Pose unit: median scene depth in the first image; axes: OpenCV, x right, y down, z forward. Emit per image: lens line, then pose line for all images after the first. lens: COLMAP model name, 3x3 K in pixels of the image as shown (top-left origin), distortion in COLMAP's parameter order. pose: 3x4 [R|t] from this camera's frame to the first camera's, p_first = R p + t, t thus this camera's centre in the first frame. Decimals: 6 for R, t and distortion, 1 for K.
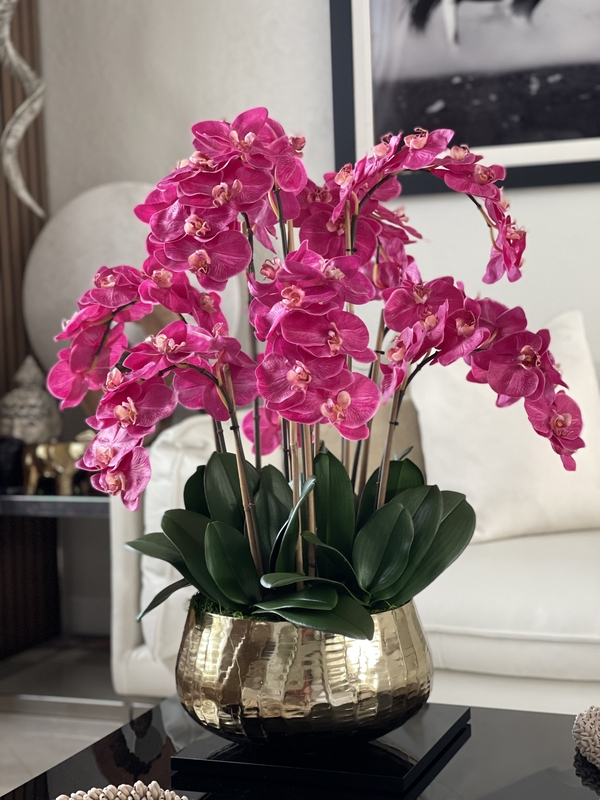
lens RADIAL K [[1461.3, 0, 299.3], [0, 1461.3, 400.5], [0, 0, 1]] dist [0.142830, 0.000000]
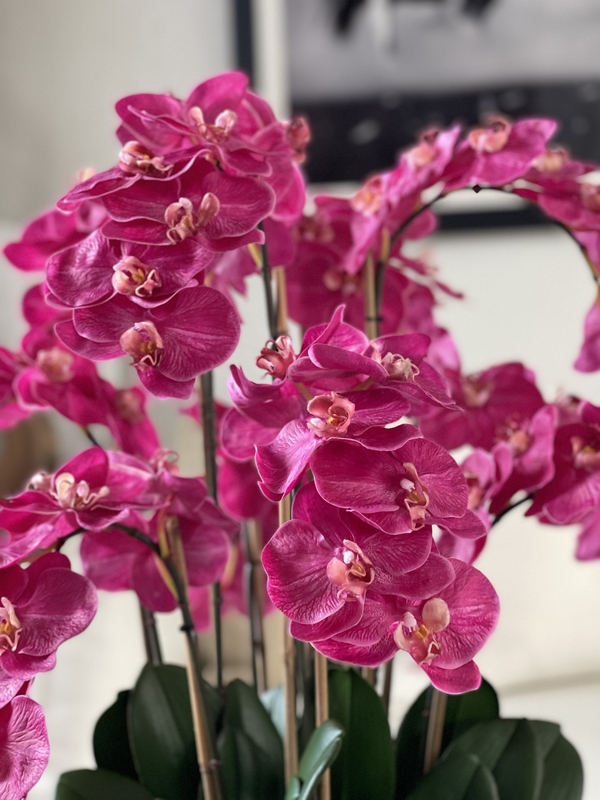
lens RADIAL K [[1461.3, 0, 300.1], [0, 1461.3, 402.6], [0, 0, 1]] dist [0.142830, 0.000000]
pose [[0.993771, -0.002846, 0.111408, -0.067199], [0.006705, 0.999390, -0.034281, -0.052133], [-0.111242, 0.034815, 0.993183, 0.441723]]
